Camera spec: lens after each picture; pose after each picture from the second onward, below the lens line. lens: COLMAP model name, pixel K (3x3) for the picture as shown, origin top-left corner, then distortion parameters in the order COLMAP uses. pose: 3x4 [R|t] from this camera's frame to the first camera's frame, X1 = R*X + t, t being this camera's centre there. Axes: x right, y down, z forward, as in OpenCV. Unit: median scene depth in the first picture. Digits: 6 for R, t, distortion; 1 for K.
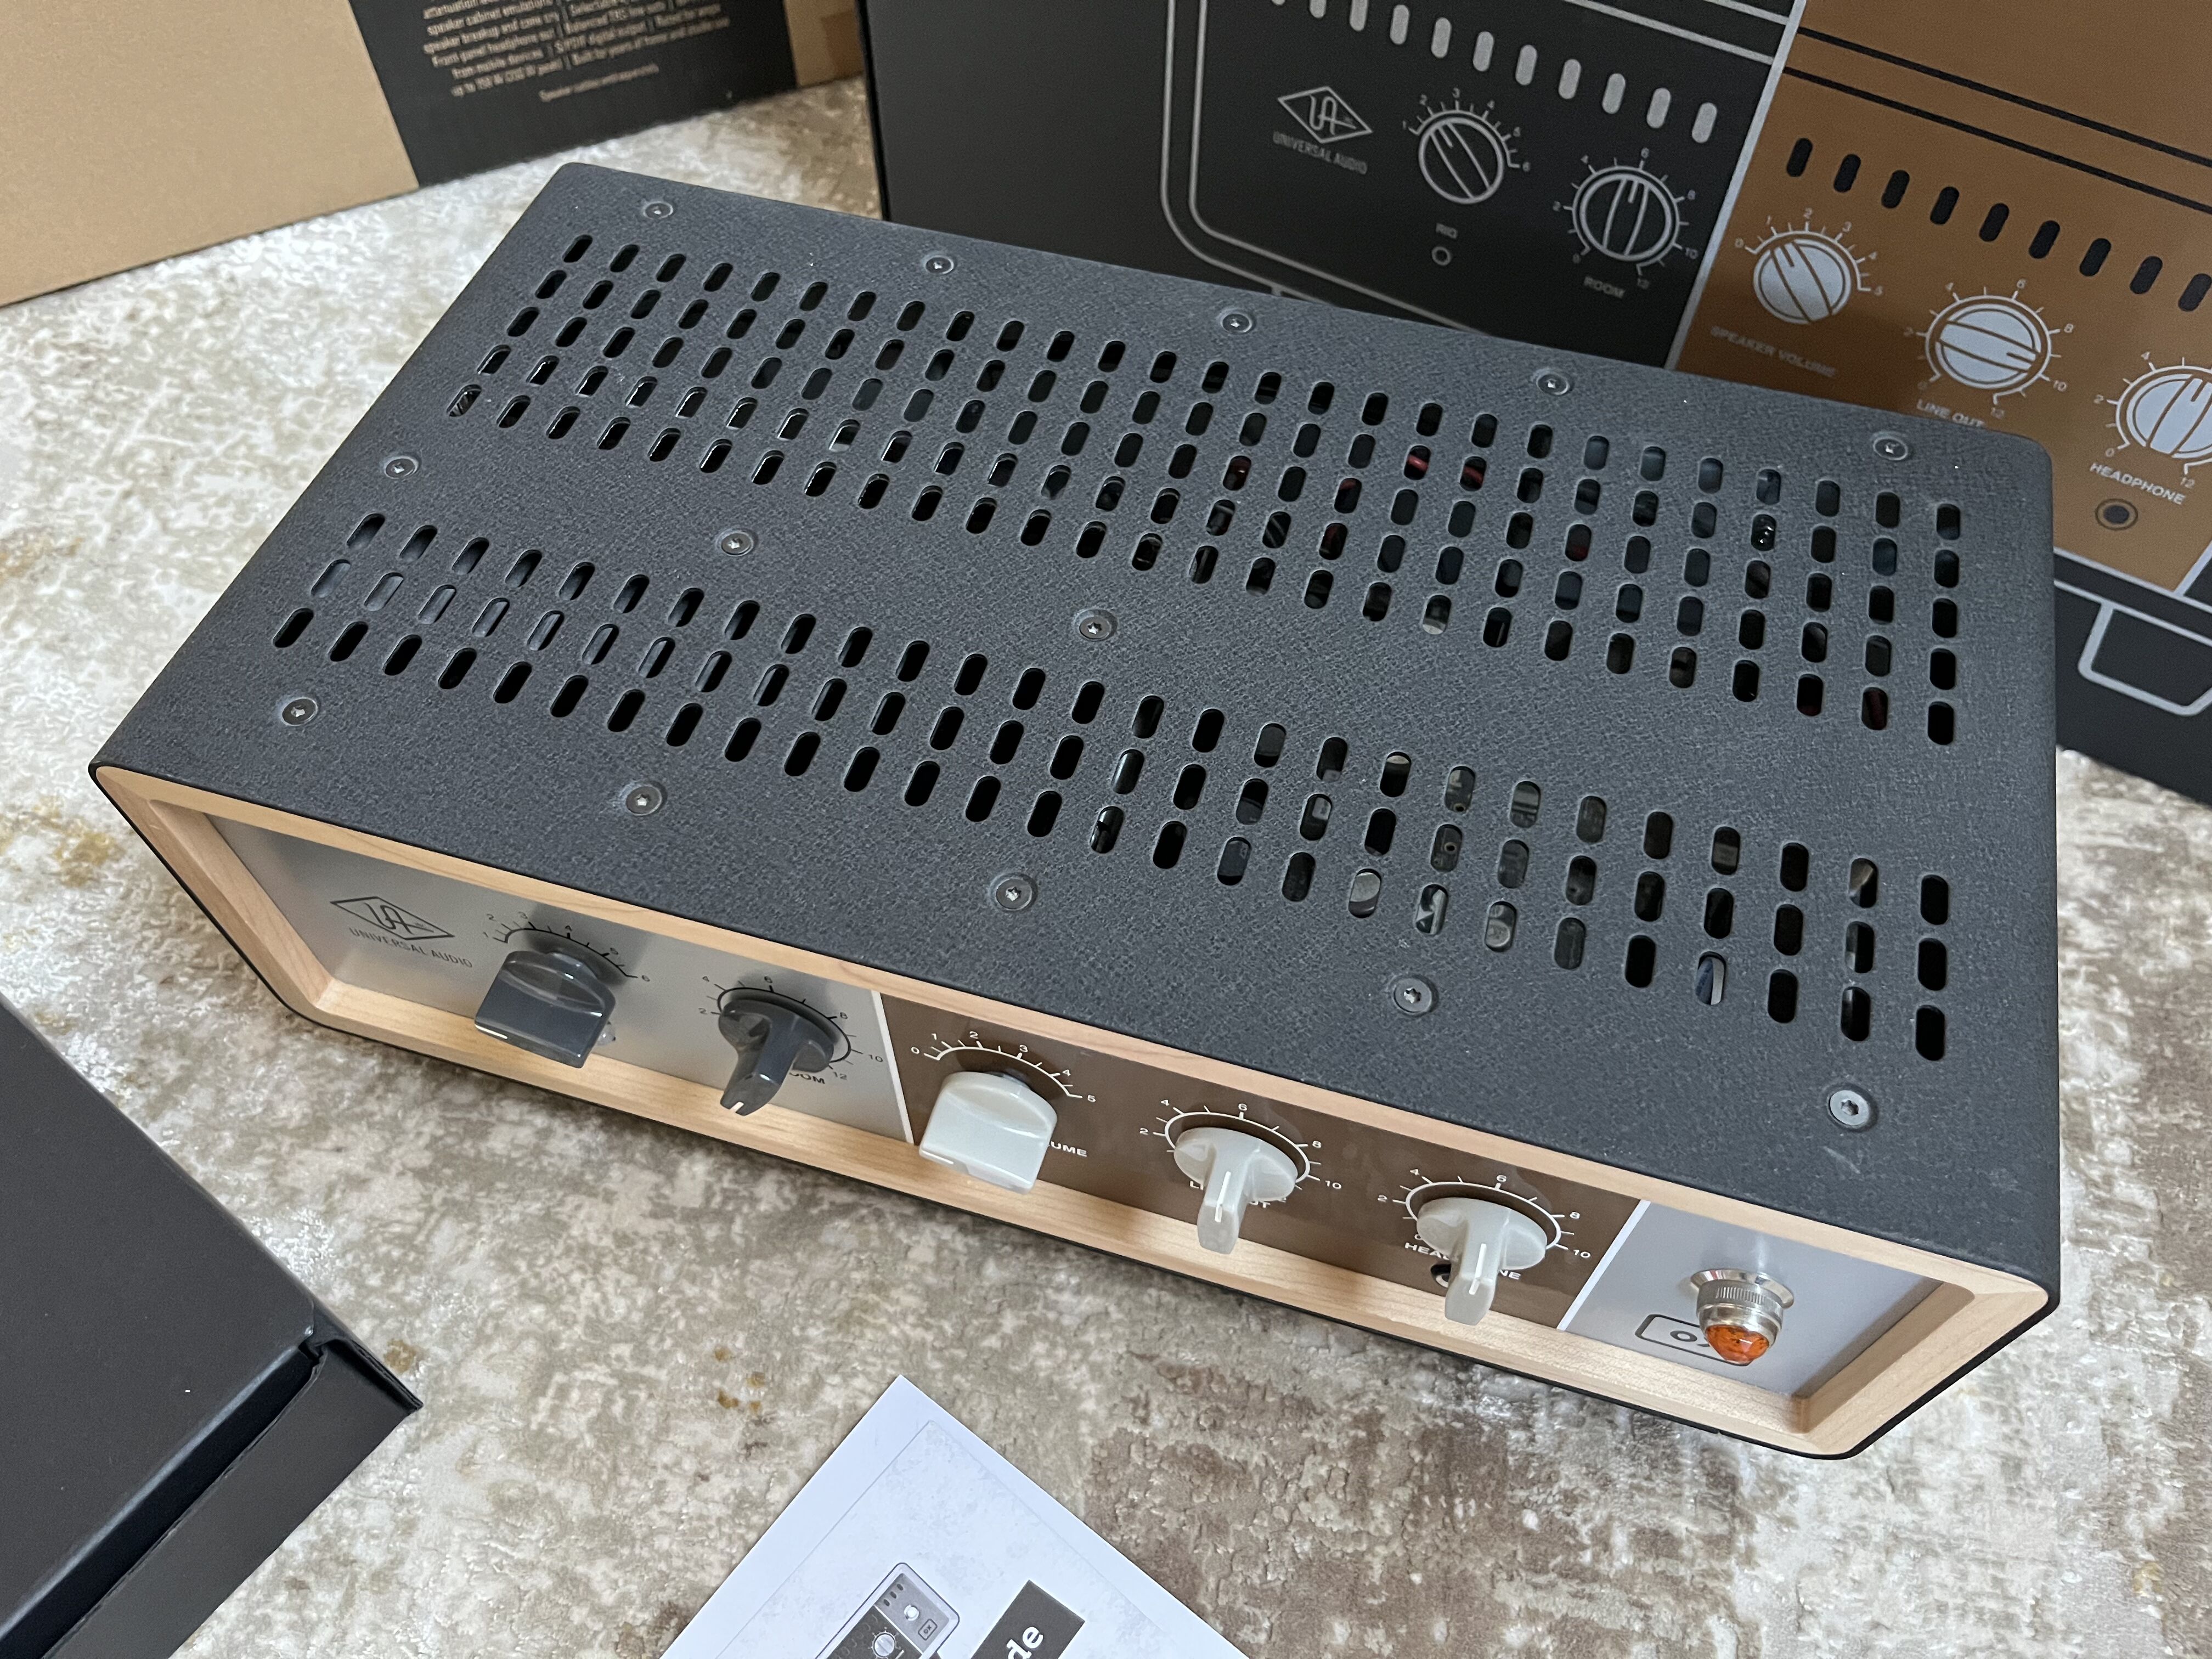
lens RADIAL K [[1661.0, 0, 1106.0], [0, 1661.0, 829.5], [0, 0, 1]] dist [0.005720, -0.045426]
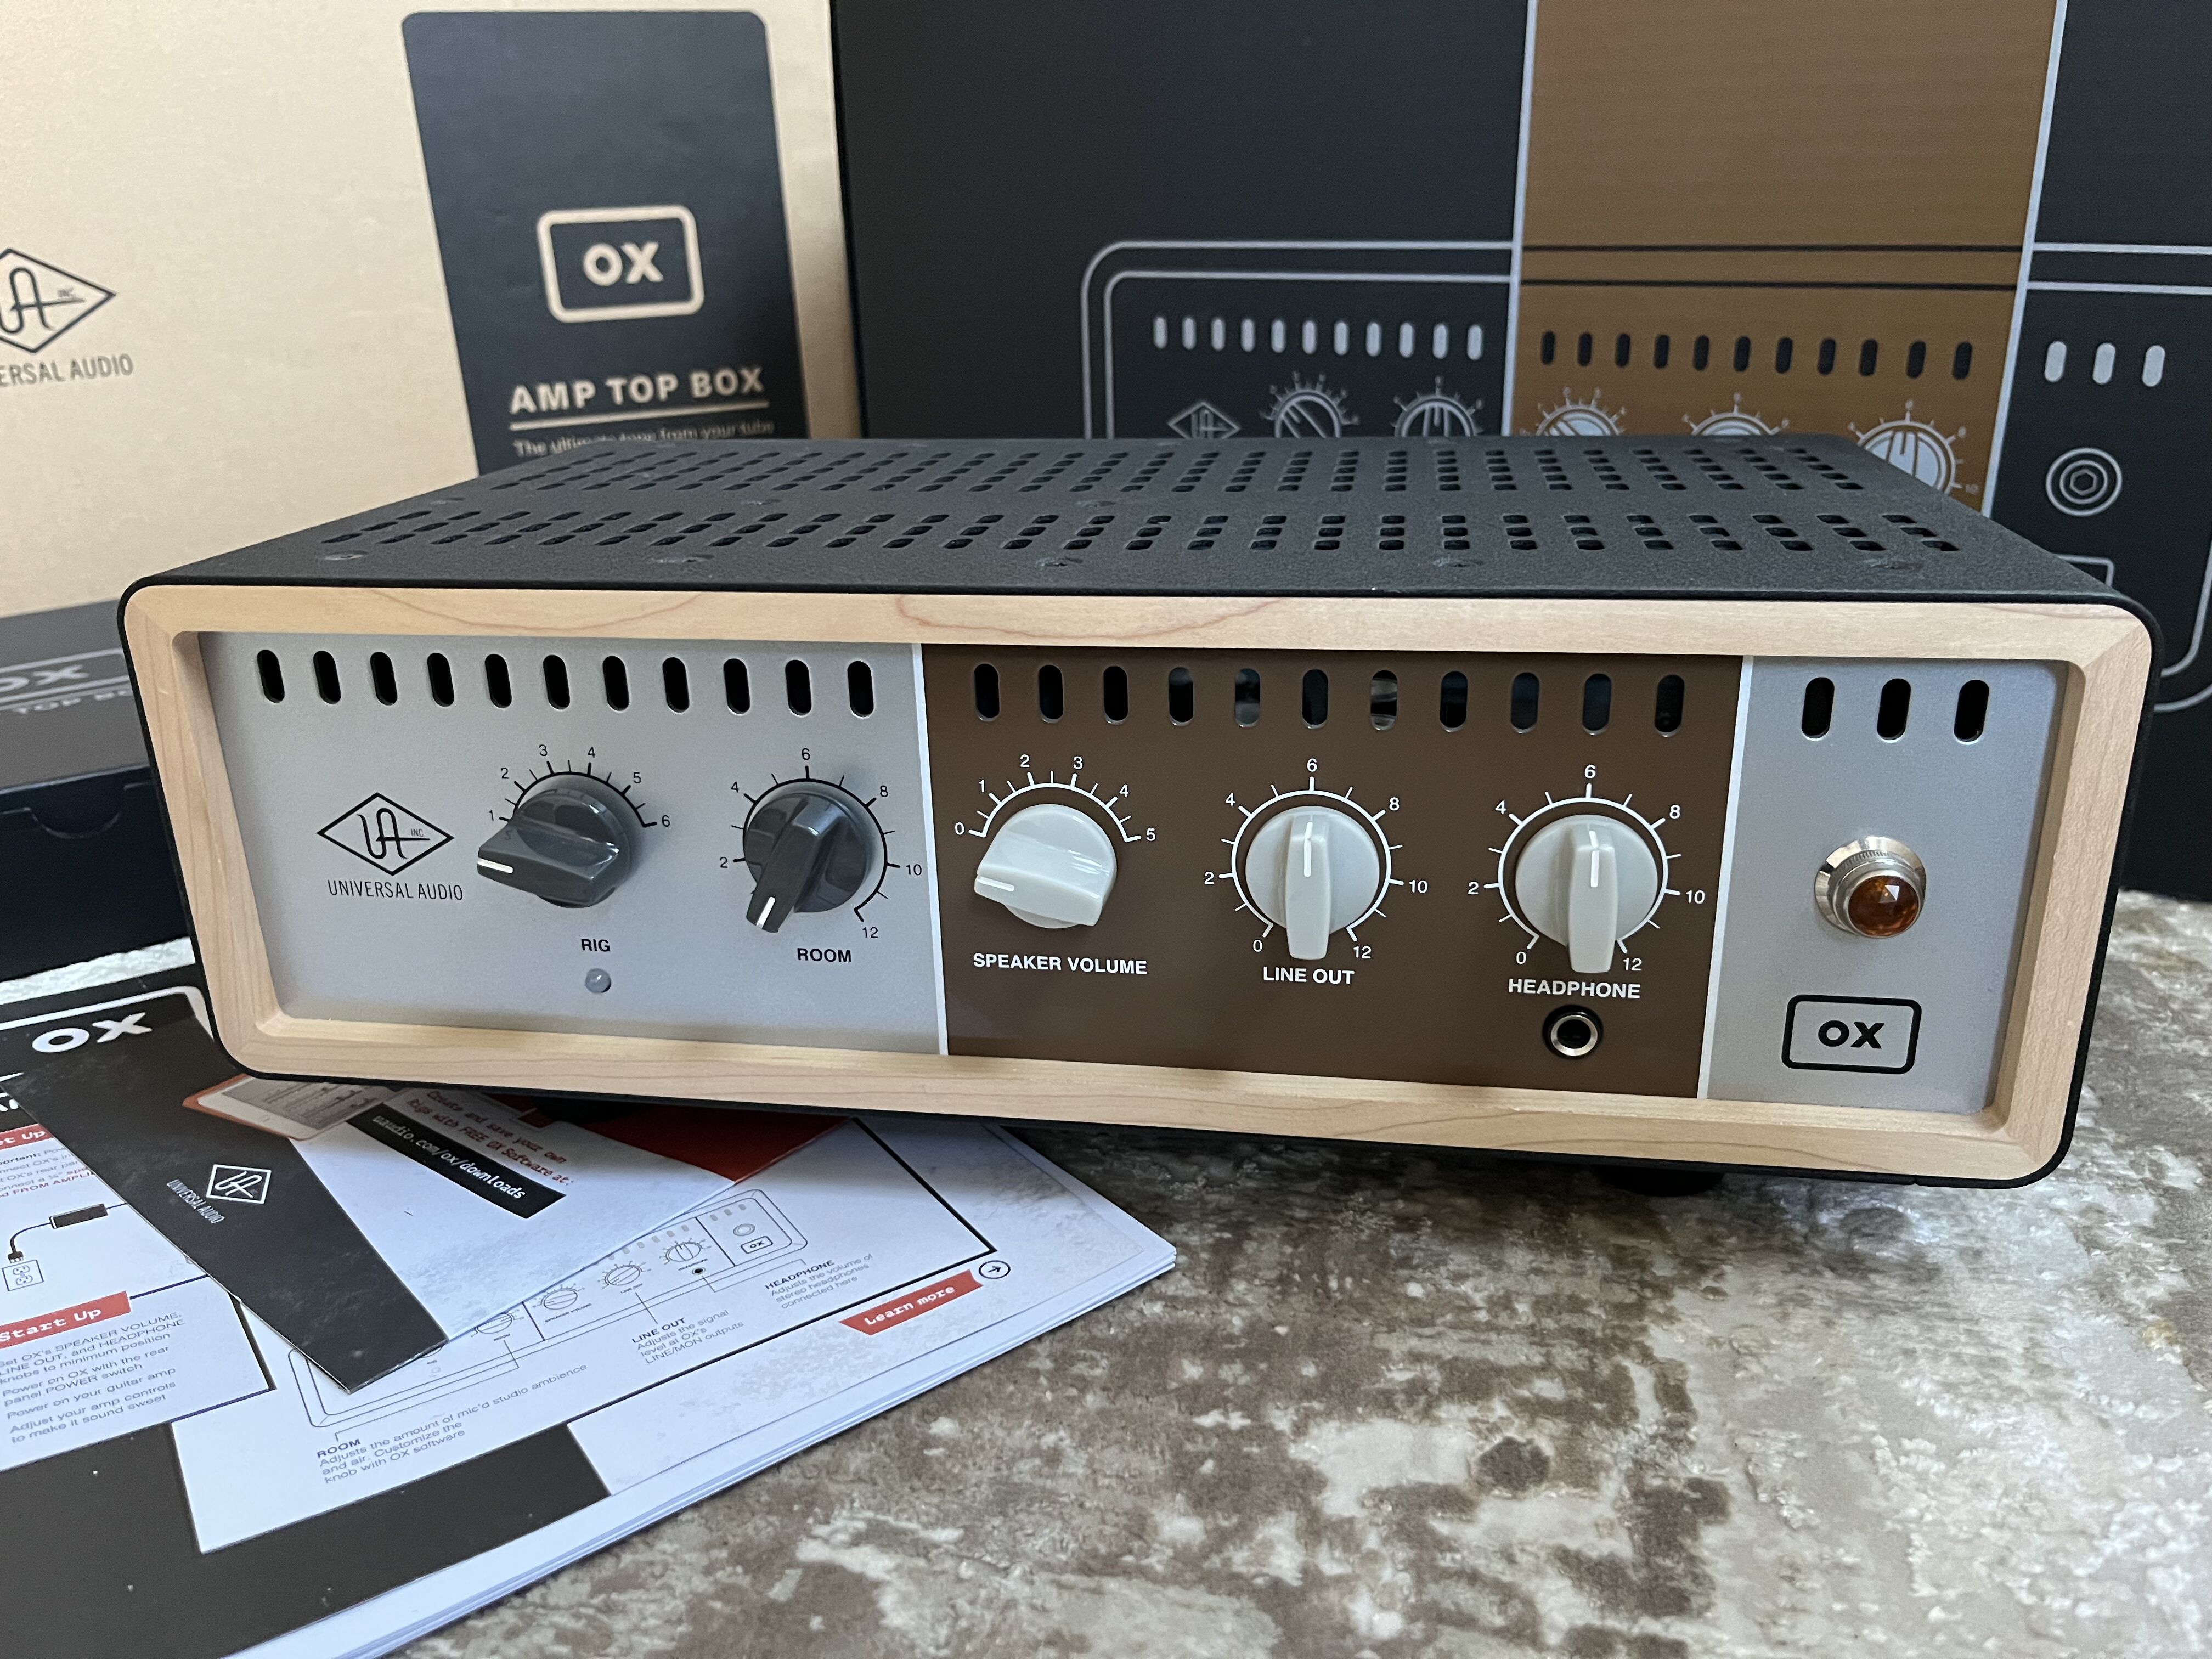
lens RADIAL K [[1714.6, 0, 1106.0], [0, 1714.6, 829.5], [0, 0, 1]] dist [-0.004746, 0.004974]
pose [[0.999155, -0.012819, -0.039047, 0.126624], [-0.011784, 0.820846, -0.571029, 0.710170], [0.039371, 0.571006, 0.820001, 0.106747]]
